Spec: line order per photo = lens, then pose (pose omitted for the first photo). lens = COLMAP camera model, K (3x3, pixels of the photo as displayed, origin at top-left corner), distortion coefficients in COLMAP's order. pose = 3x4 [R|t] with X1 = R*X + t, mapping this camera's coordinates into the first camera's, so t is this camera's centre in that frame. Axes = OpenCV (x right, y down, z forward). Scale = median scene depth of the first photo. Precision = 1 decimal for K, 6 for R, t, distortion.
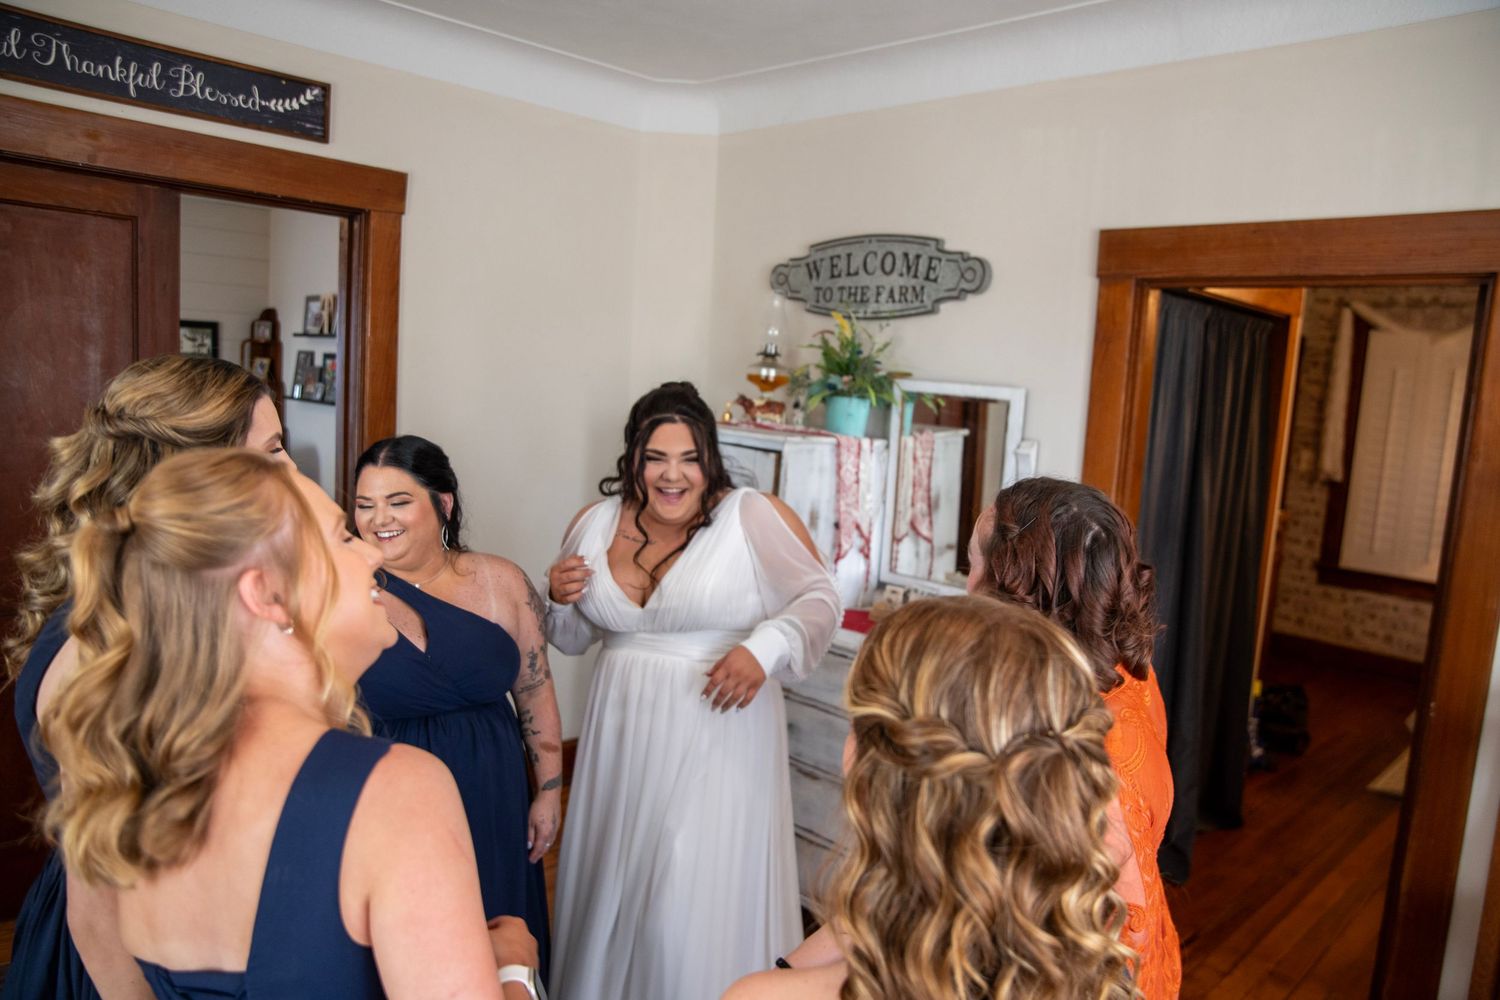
lens RADIAL K [[1008.8, 0, 731.1], [0, 1008.8, 497.4], [0, 0, 1]] dist [-0.112795, 0.080318]
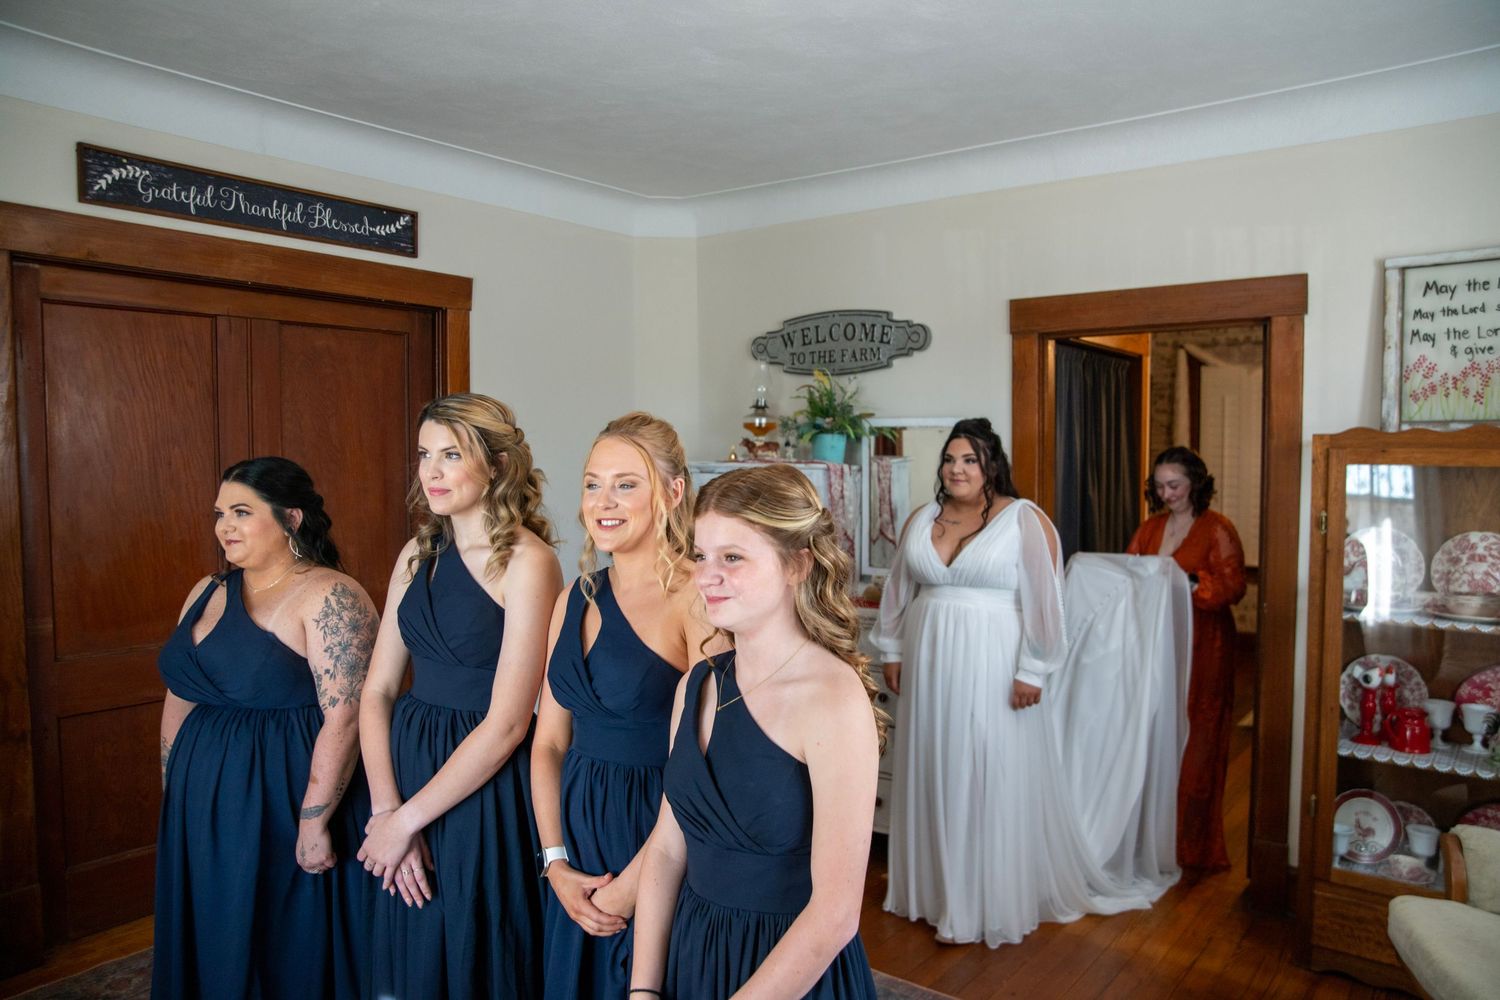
lens RADIAL K [[1008.8, 0, 731.1], [0, 1008.8, 497.4], [0, 0, 1]] dist [-0.112795, 0.080318]
pose [[0.990068, -0.067448, 0.123356, -0.176543], [0.076284, 0.994740, -0.068360, 0.061652], [-0.118097, 0.077092, 0.990005, -0.275005]]
